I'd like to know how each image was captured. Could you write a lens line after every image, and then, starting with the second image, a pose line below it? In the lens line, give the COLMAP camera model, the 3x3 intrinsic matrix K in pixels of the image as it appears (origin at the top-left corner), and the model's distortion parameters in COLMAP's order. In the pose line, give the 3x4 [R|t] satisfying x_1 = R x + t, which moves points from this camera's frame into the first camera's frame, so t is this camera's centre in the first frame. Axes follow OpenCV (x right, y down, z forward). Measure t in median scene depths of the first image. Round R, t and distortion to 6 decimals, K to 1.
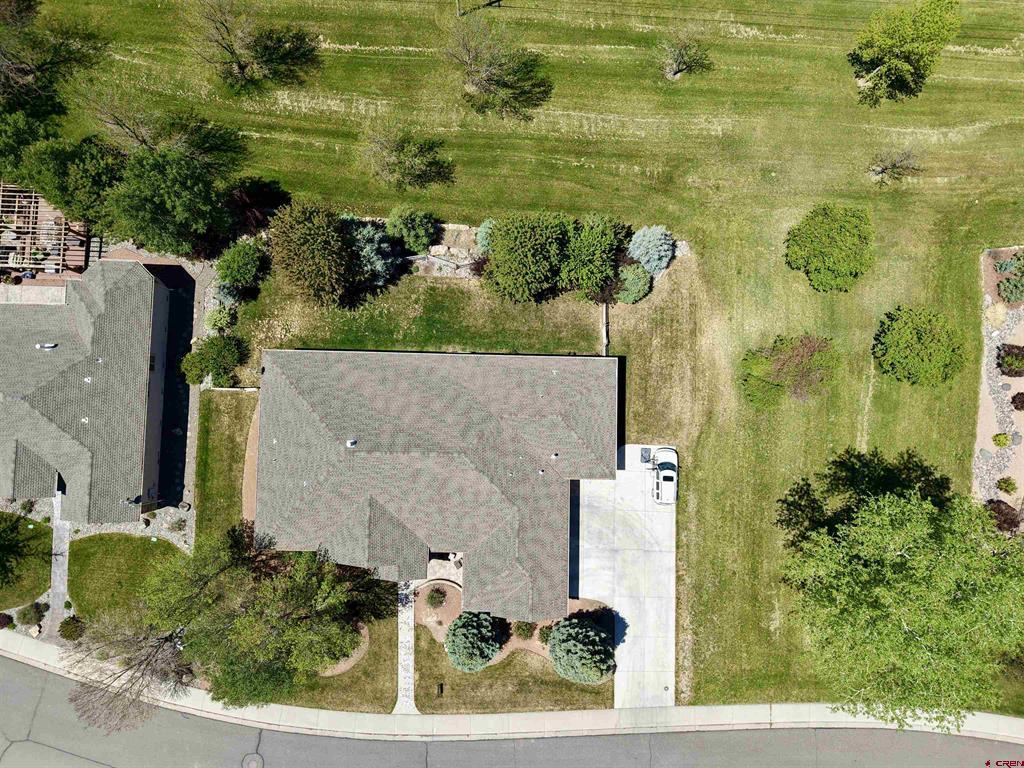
lens RADIAL K [[684.5, 0, 512.0], [0, 684.5, 384.0], [0, 0, 1]] dist [0.033436, -0.032456]
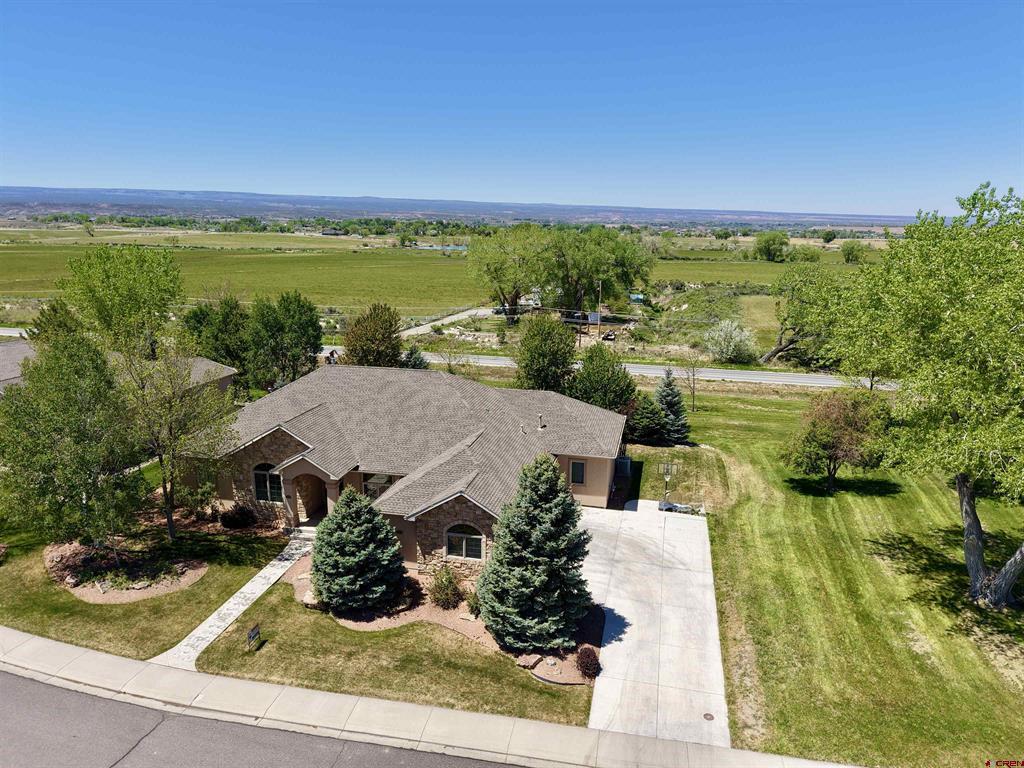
lens RADIAL K [[684.5, 0, 512.0], [0, 684.5, 384.0], [0, 0, 1]] dist [0.033436, -0.032456]
pose [[0.978326, 0.029638, -0.204938, 0.185682], [-0.205121, 0.274159, -0.939554, 0.838511], [0.028339, 0.961228, 0.274296, 0.668371]]
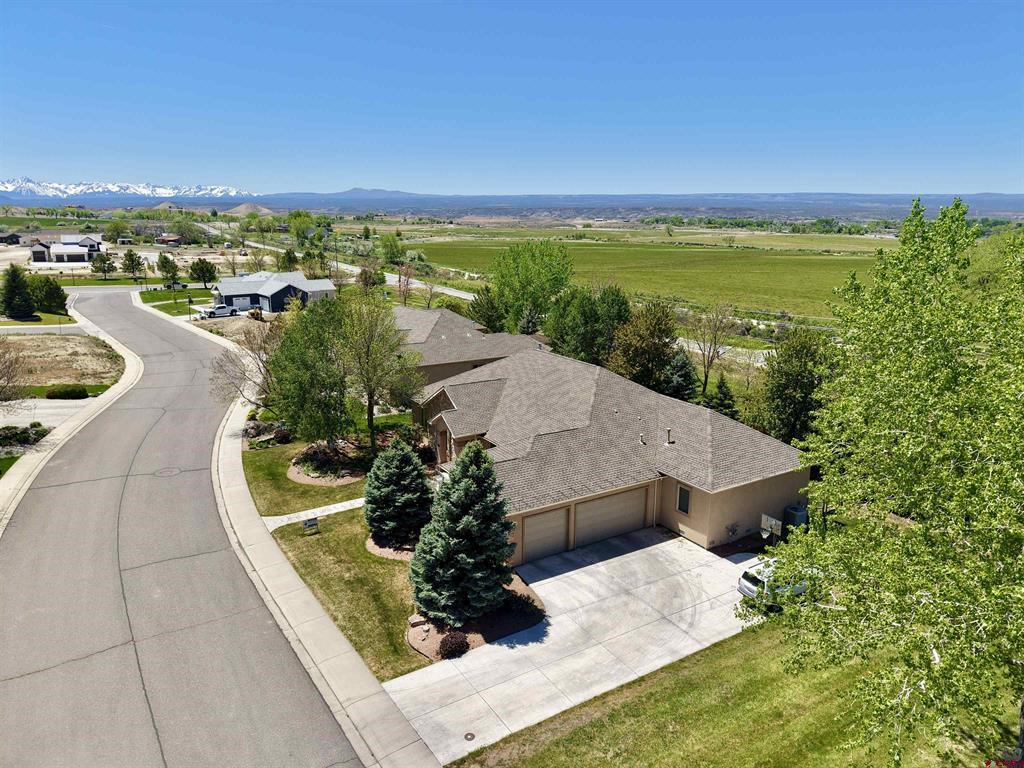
lens RADIAL K [[687.3, 0, 512.0], [0, 687.3, 384.0], [0, 0, 1]] dist [0.033637, 0.005077]
pose [[0.544669, 0.176379, -0.819894, 0.558333], [-0.837294, 0.169967, -0.519664, 0.611789], [0.047697, 0.969537, 0.240257, 0.689374]]
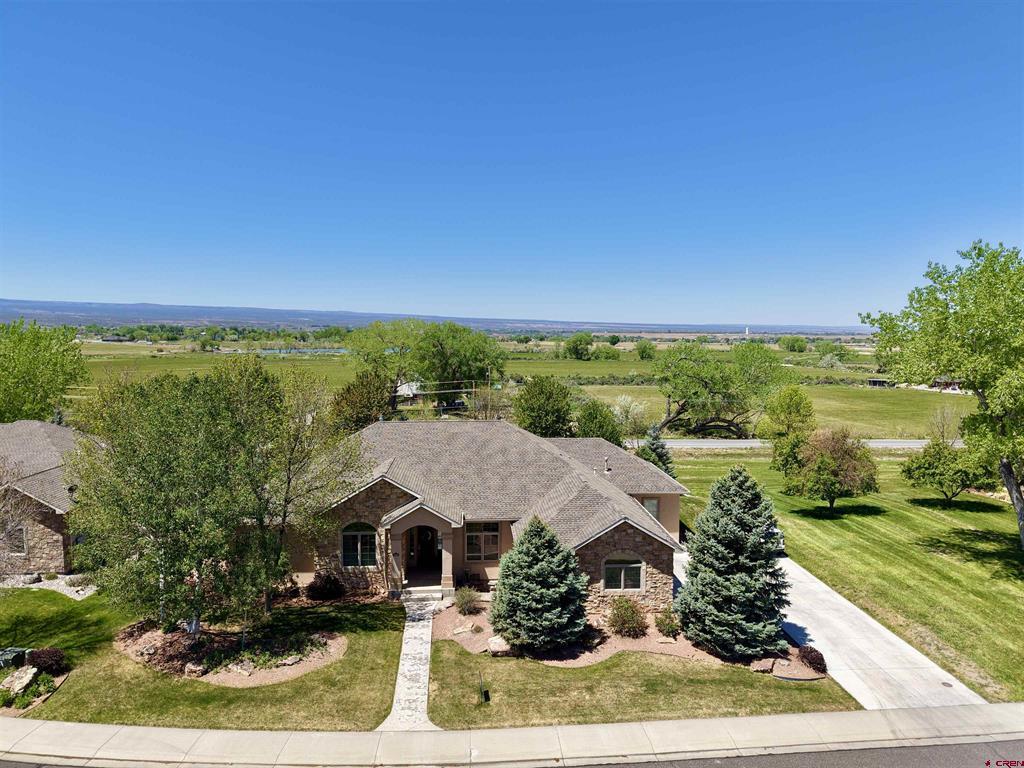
lens RADIAL K [[684.5, 0, 512.0], [0, 684.5, 384.0], [0, 0, 1]] dist [0.033436, -0.032456]
pose [[0.996388, -0.028102, 0.080137, -0.116332], [0.083124, 0.129610, -0.988075, 0.878088], [0.017380, 0.991167, 0.131478, 0.724964]]
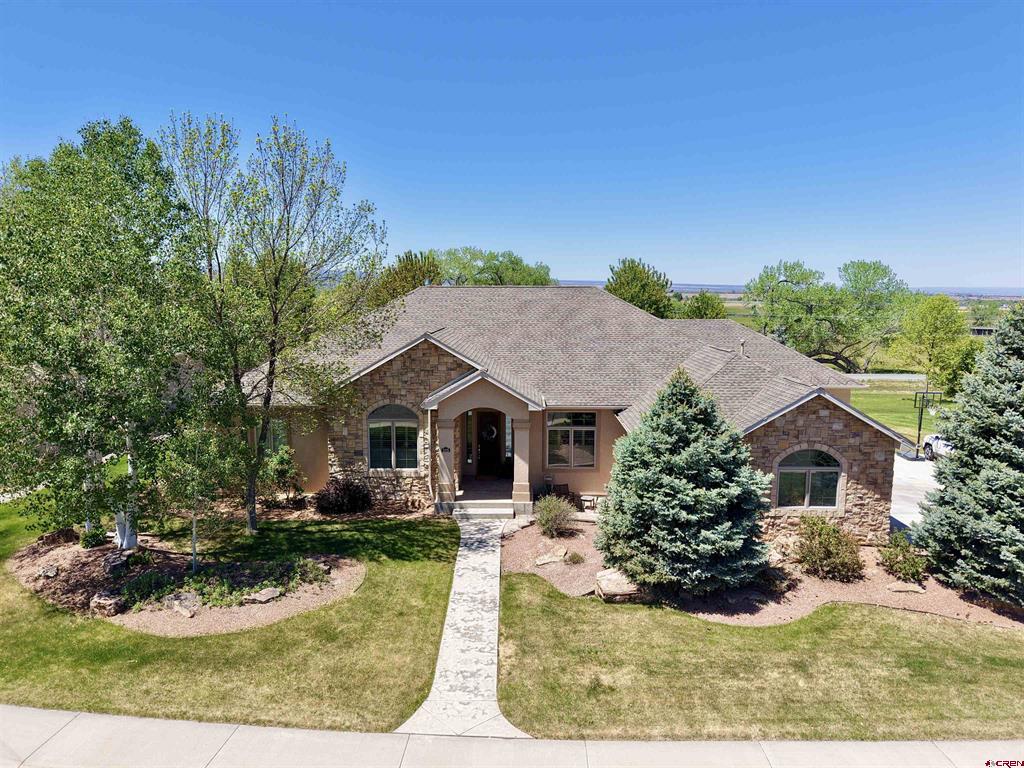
lens RADIAL K [[684.5, 0, 512.0], [0, 684.5, 384.0], [0, 0, 1]] dist [0.033436, -0.032456]
pose [[0.999773, -0.021067, -0.003152, -0.133490], [0.000788, 0.184449, -0.982842, 0.668945], [0.021287, 0.982616, 0.184424, 0.846379]]
